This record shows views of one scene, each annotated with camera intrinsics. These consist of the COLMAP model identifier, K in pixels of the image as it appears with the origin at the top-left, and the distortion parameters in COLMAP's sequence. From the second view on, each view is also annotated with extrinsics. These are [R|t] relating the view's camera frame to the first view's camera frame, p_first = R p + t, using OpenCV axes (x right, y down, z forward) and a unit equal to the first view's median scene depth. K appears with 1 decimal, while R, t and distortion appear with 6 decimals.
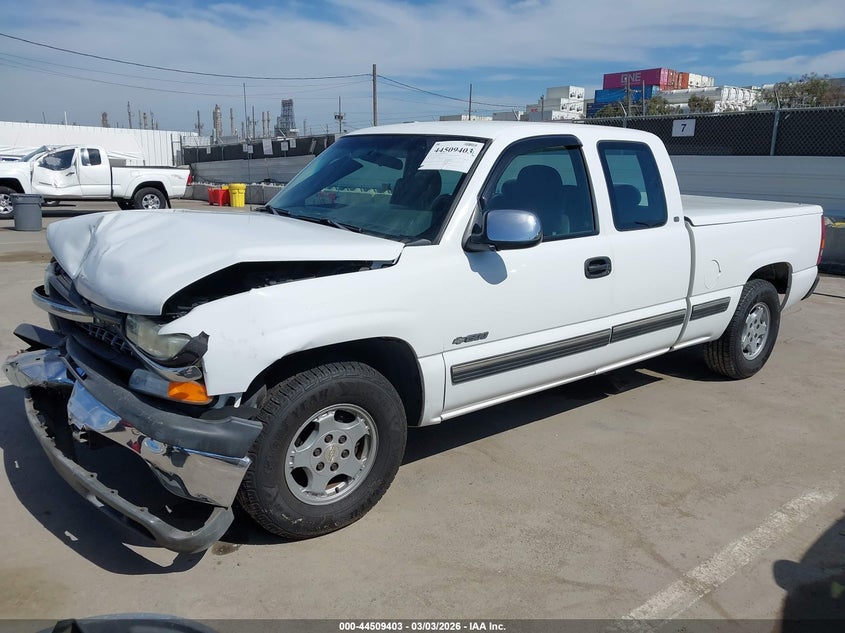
lens RADIAL K [[659.7, 0, 408.0], [0, 659.7, 318.4], [0, 0, 1]] dist [0.001217, 0.002794]
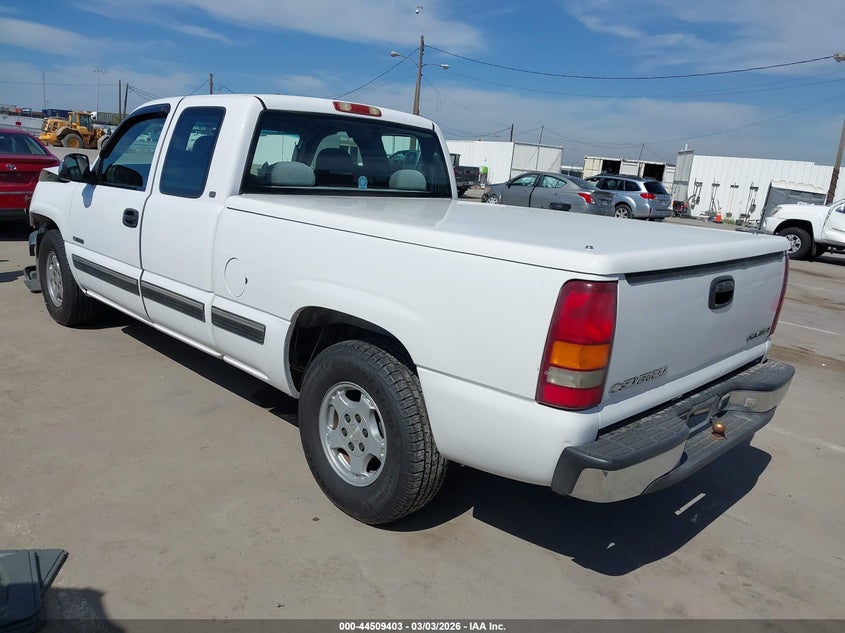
lens RADIAL K [[659.7, 0, 408.0], [0, 659.7, 318.4], [0, 0, 1]] dist [0.001217, 0.002794]
pose [[0.141523, 0.223102, -0.964467, 1.249198], [-0.312388, 0.934557, 0.170344, -0.216835], [0.939354, 0.277180, 0.201956, 1.068323]]
